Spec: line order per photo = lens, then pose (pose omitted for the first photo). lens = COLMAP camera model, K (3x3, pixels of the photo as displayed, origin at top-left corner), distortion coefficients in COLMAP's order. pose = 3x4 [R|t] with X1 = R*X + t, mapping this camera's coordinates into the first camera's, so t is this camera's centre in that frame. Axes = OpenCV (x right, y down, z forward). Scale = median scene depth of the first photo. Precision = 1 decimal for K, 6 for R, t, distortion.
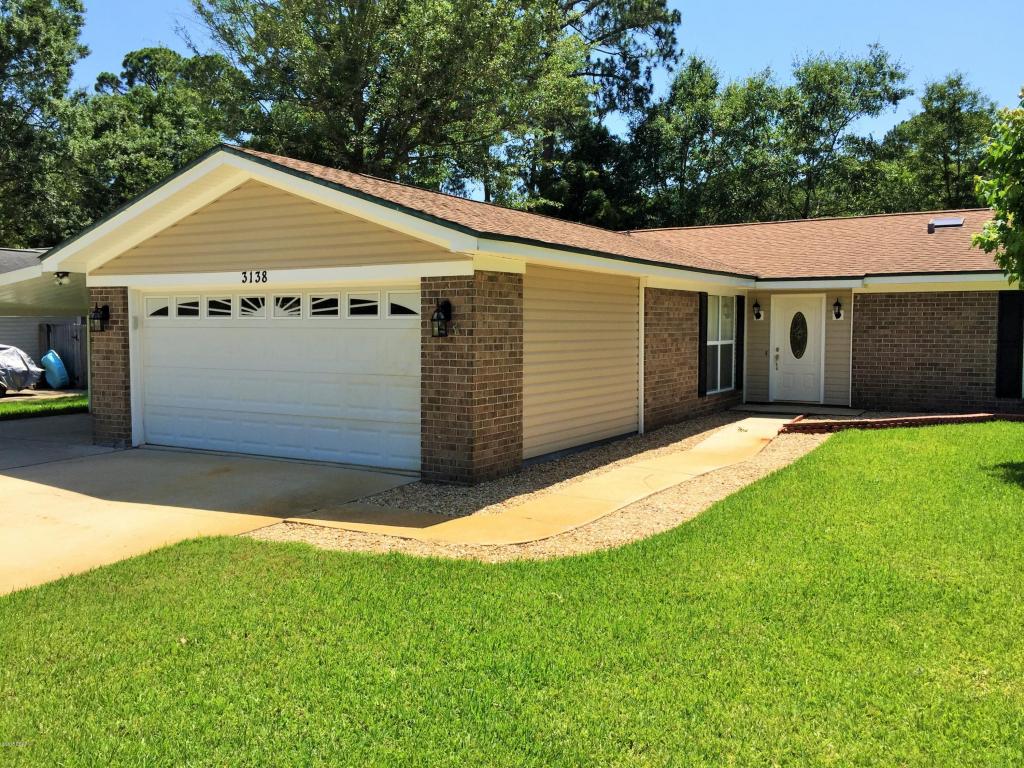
lens RADIAL K [[883.8, 0, 505.4], [0, 883.8, 380.8], [0, 0, 1]] dist [0.079696, -0.116746]
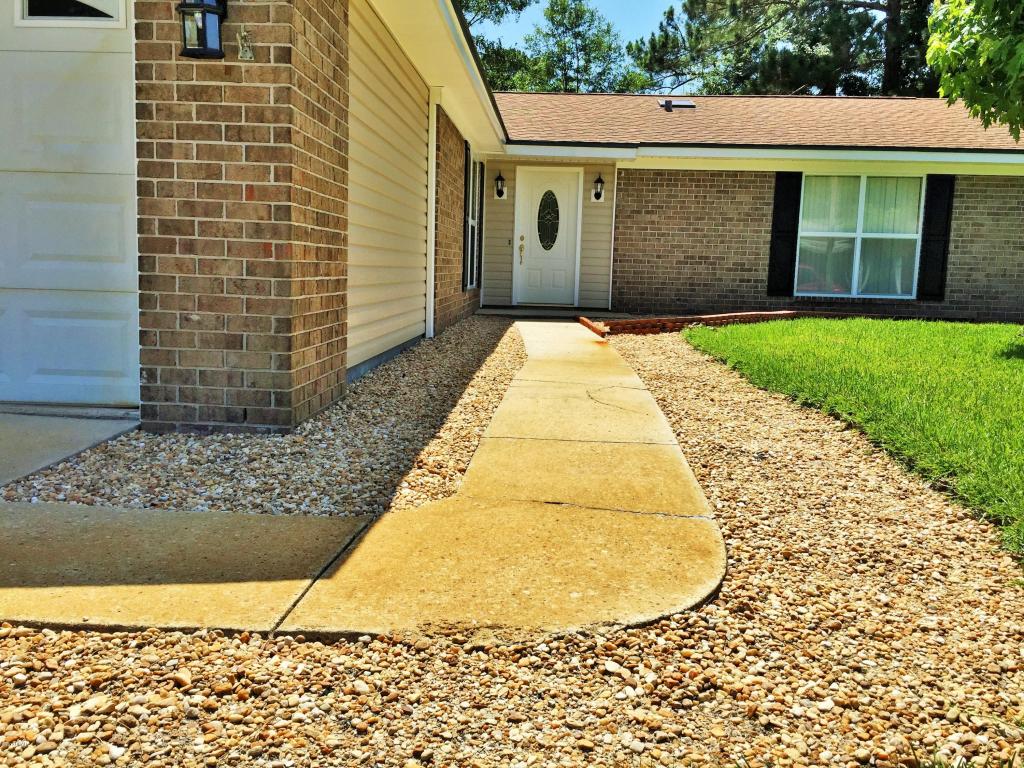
lens RADIAL K [[883.8, 0, 514.3], [0, 883.8, 378.8], [0, 0, 1]] dist [0.079696, -0.116746]
pose [[0.879430, -0.033198, 0.474870, -0.088002], [-0.000223, 0.997536, 0.070150, 0.038905], [-0.476029, -0.061798, 0.877256, 0.351456]]
